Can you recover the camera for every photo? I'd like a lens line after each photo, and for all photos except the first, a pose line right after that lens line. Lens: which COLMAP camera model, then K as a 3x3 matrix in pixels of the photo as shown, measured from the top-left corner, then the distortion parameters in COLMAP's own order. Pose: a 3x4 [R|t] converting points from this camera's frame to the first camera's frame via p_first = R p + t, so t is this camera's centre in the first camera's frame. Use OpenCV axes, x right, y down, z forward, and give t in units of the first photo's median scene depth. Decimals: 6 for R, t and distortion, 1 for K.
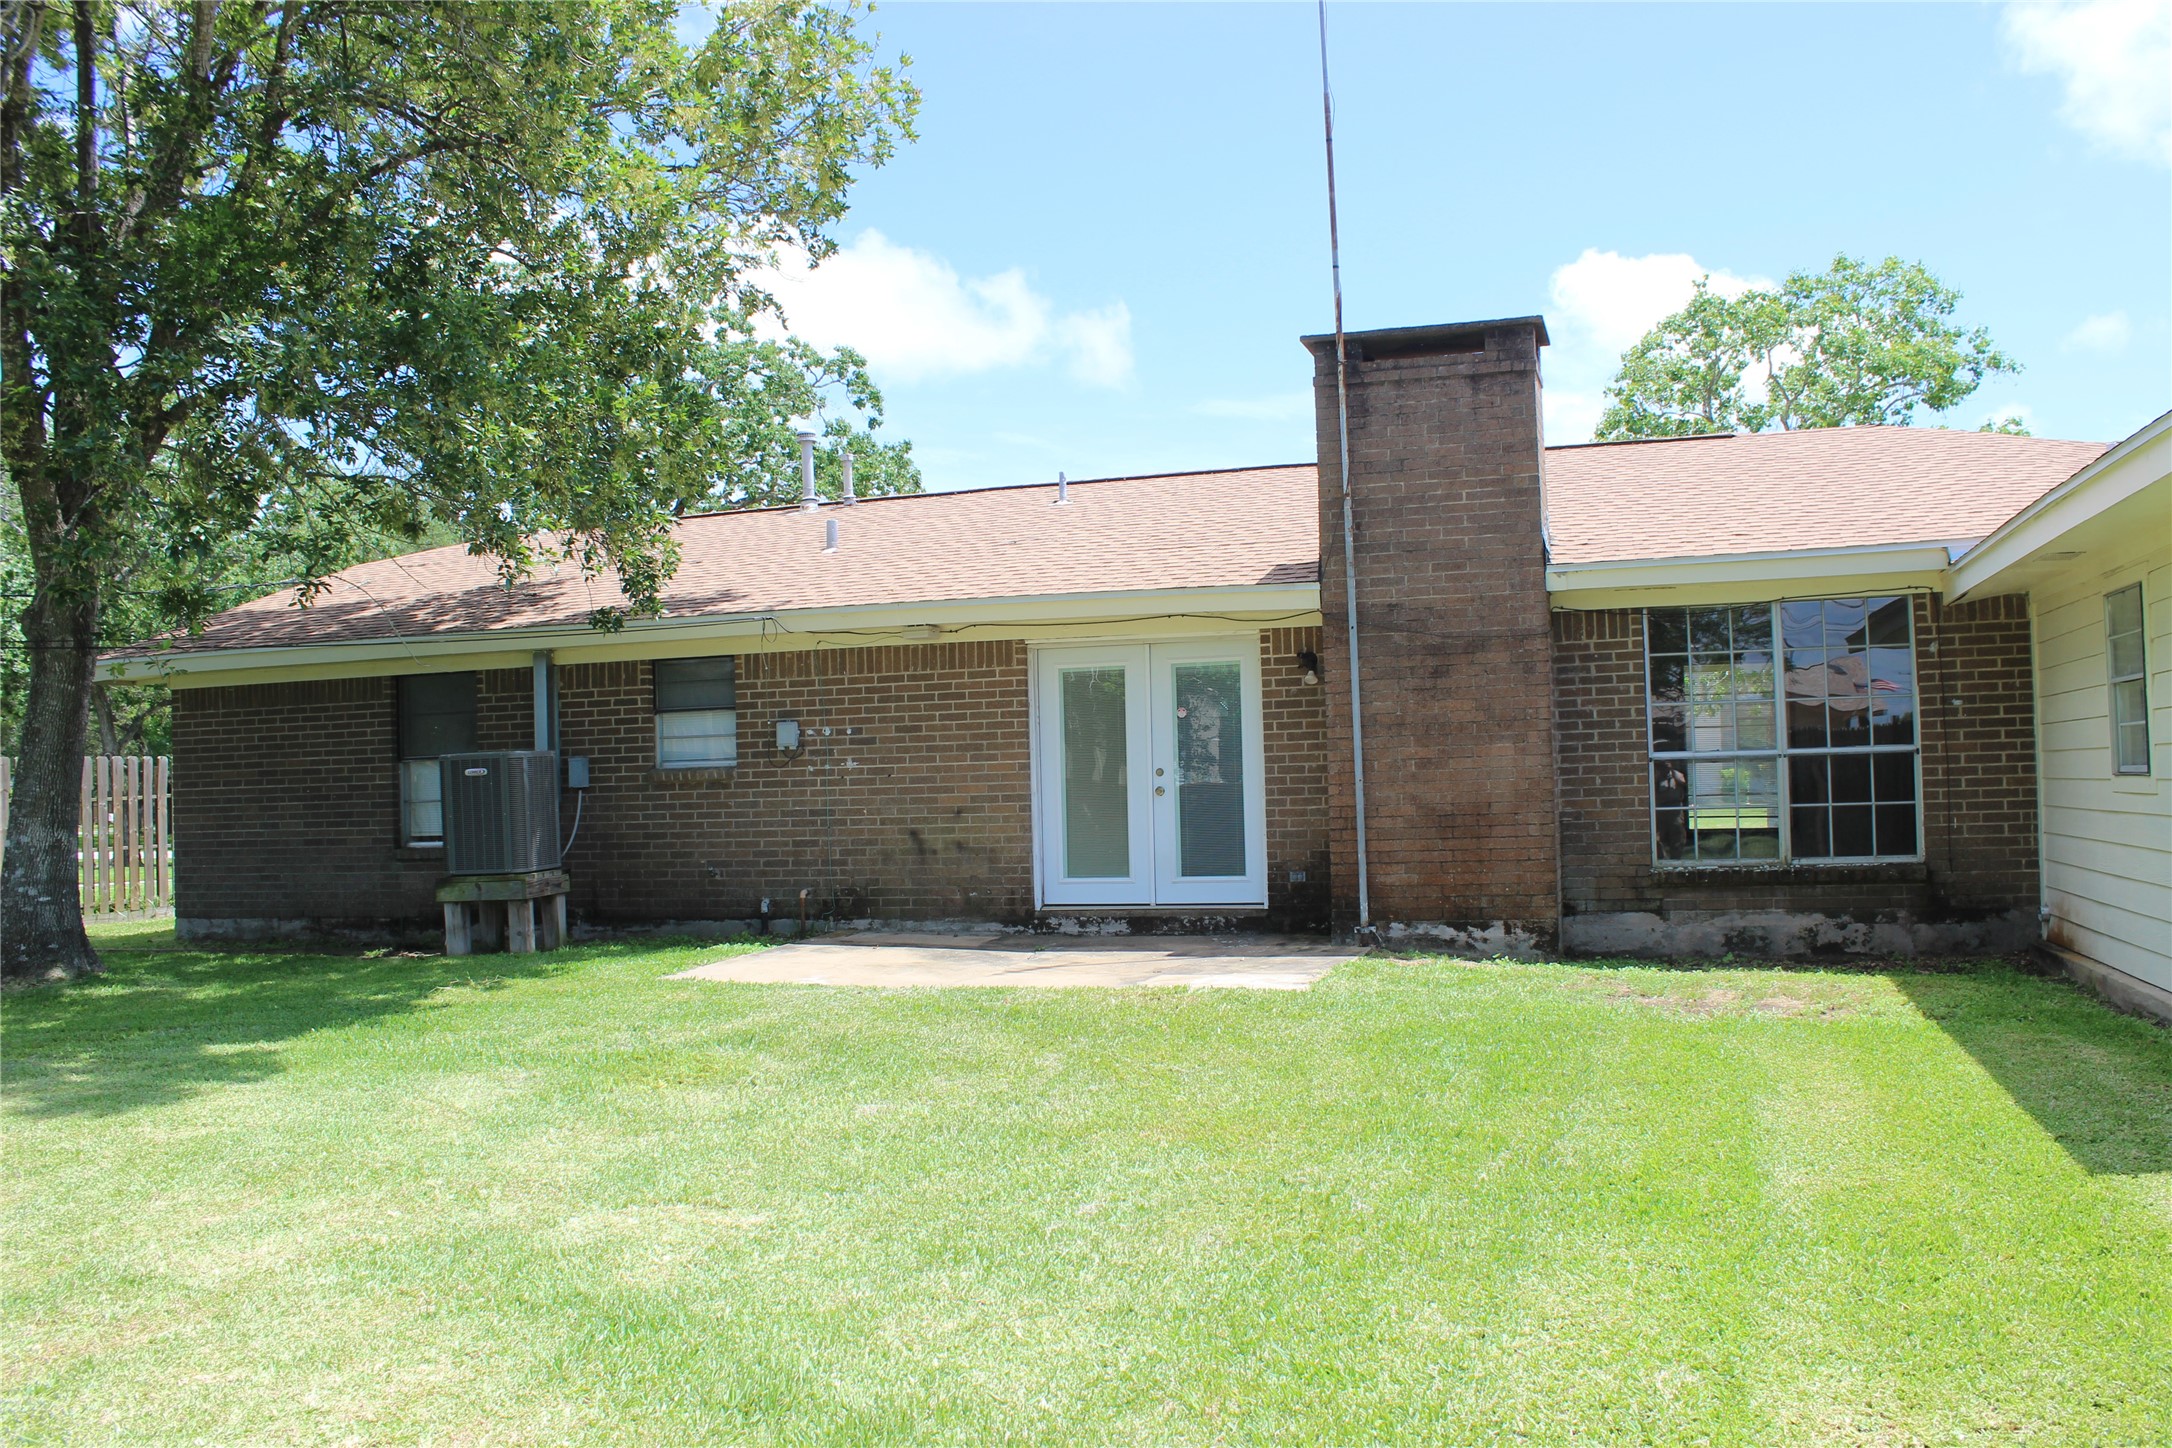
lens RADIAL K [[1825.6, 0, 1077.7], [0, 1825.6, 723.6], [0, 0, 1]] dist [-0.115830, 0.008870]
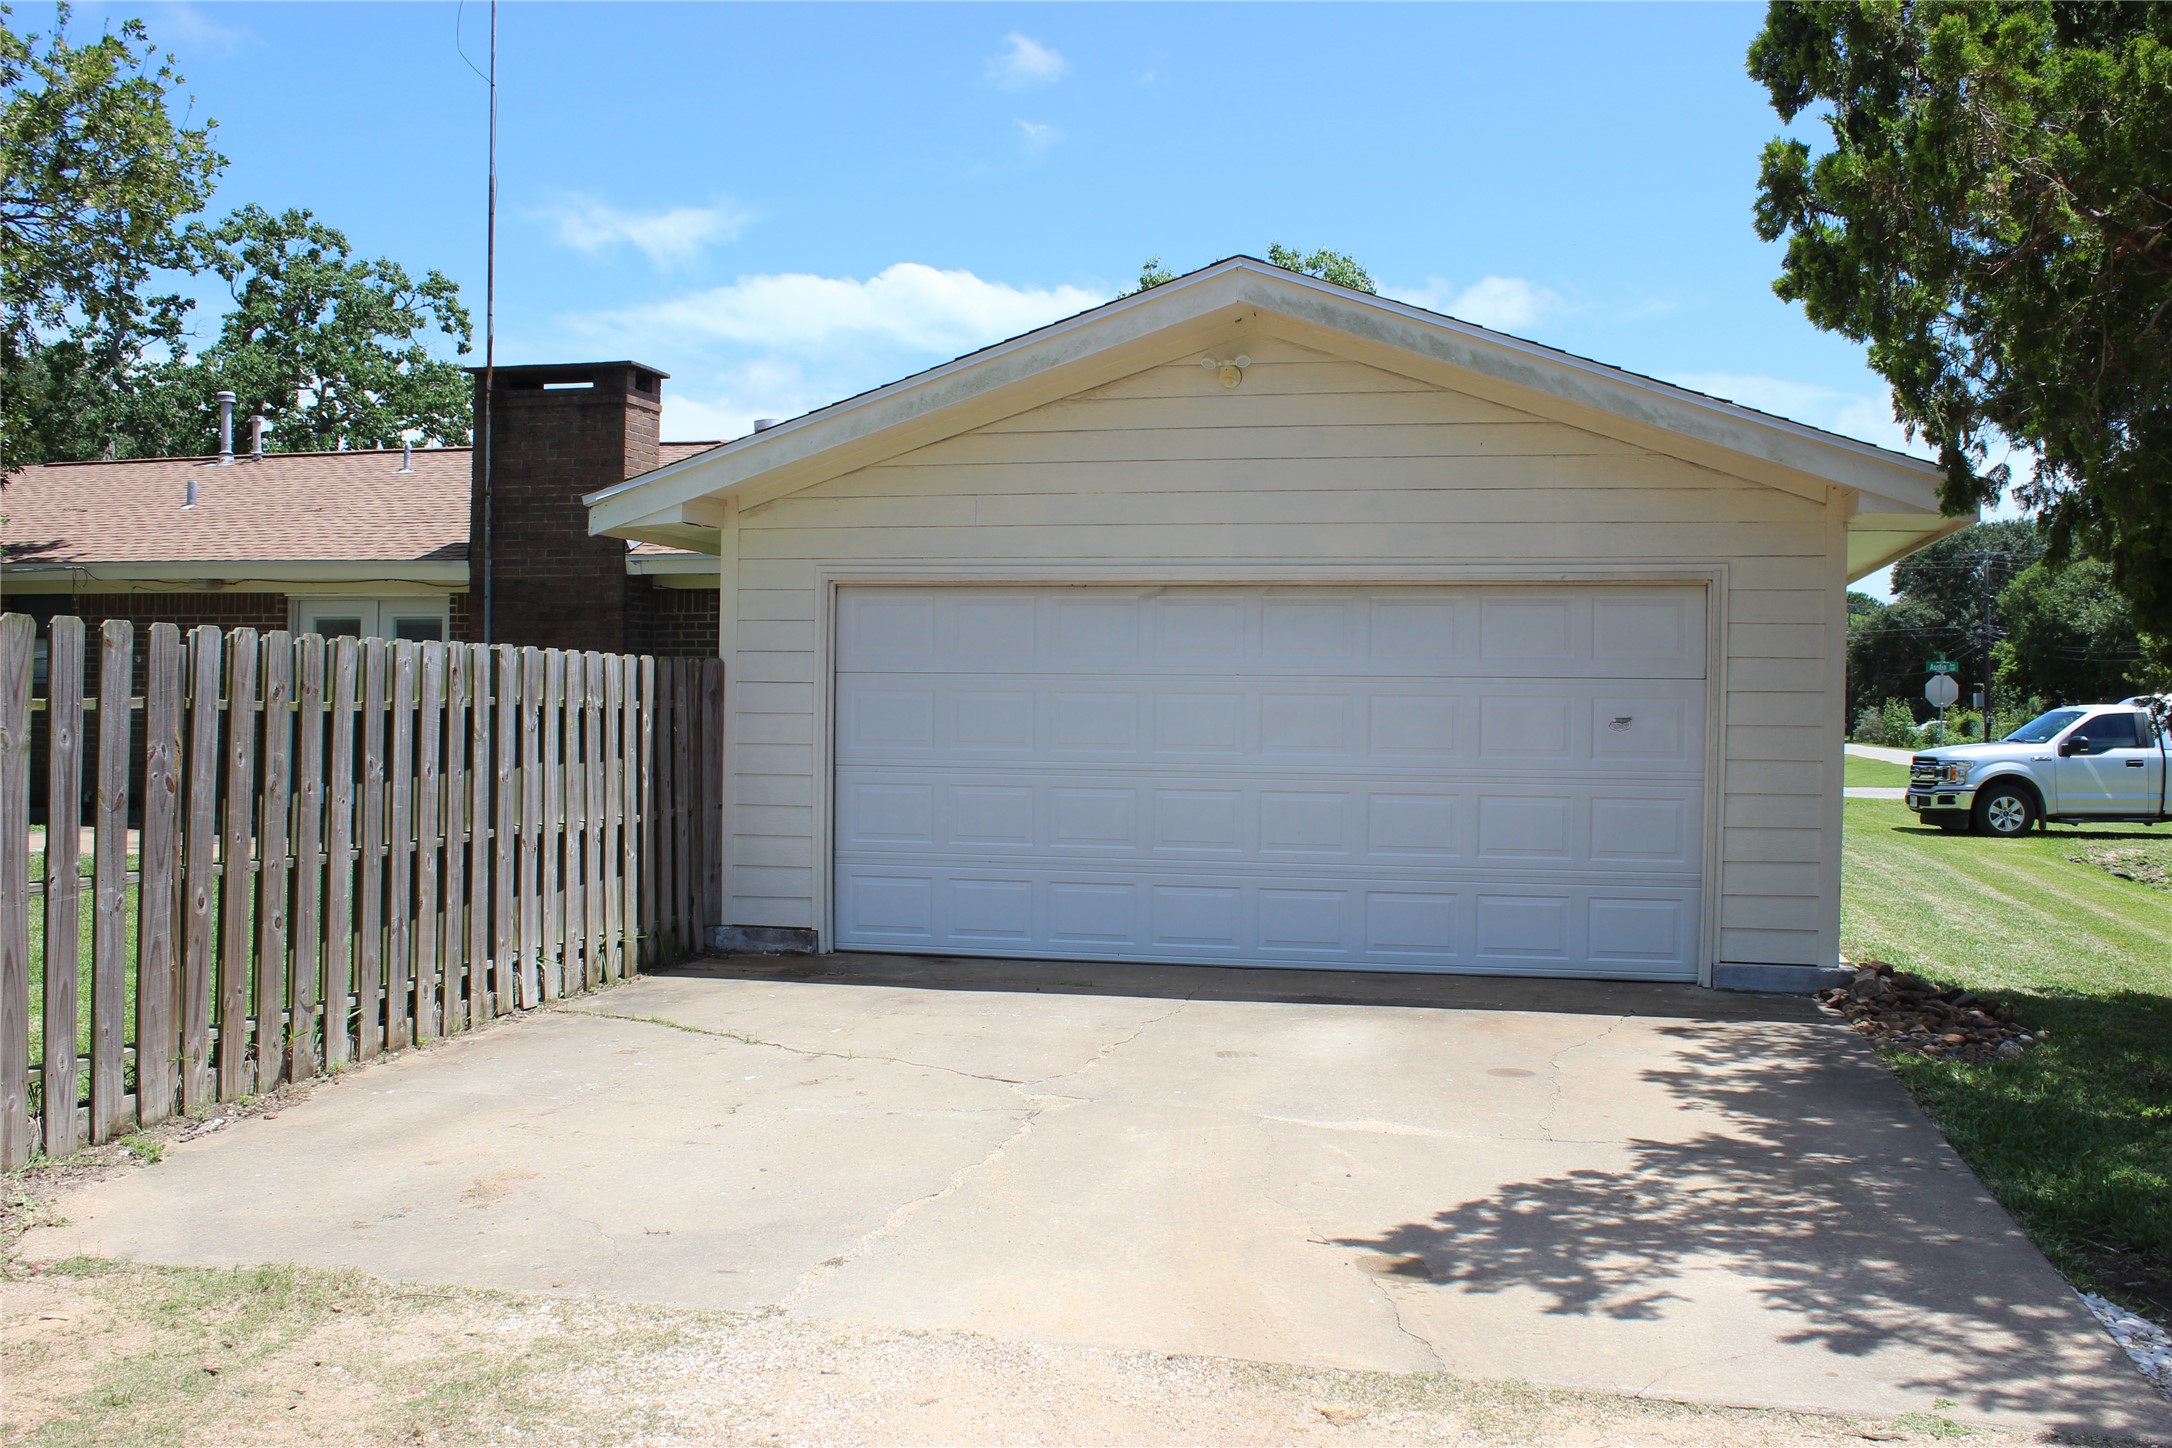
lens RADIAL K [[2115.3, 0, 1086.1], [0, 2115.3, 714.6], [0, 0, 1]] dist [-0.065039, 0.000000]
pose [[0.998206, 0.036965, 0.047092, 0.436152], [-0.038496, 0.998745, 0.032029, -0.028364], [-0.045849, -0.033784, 0.998377, -0.446404]]
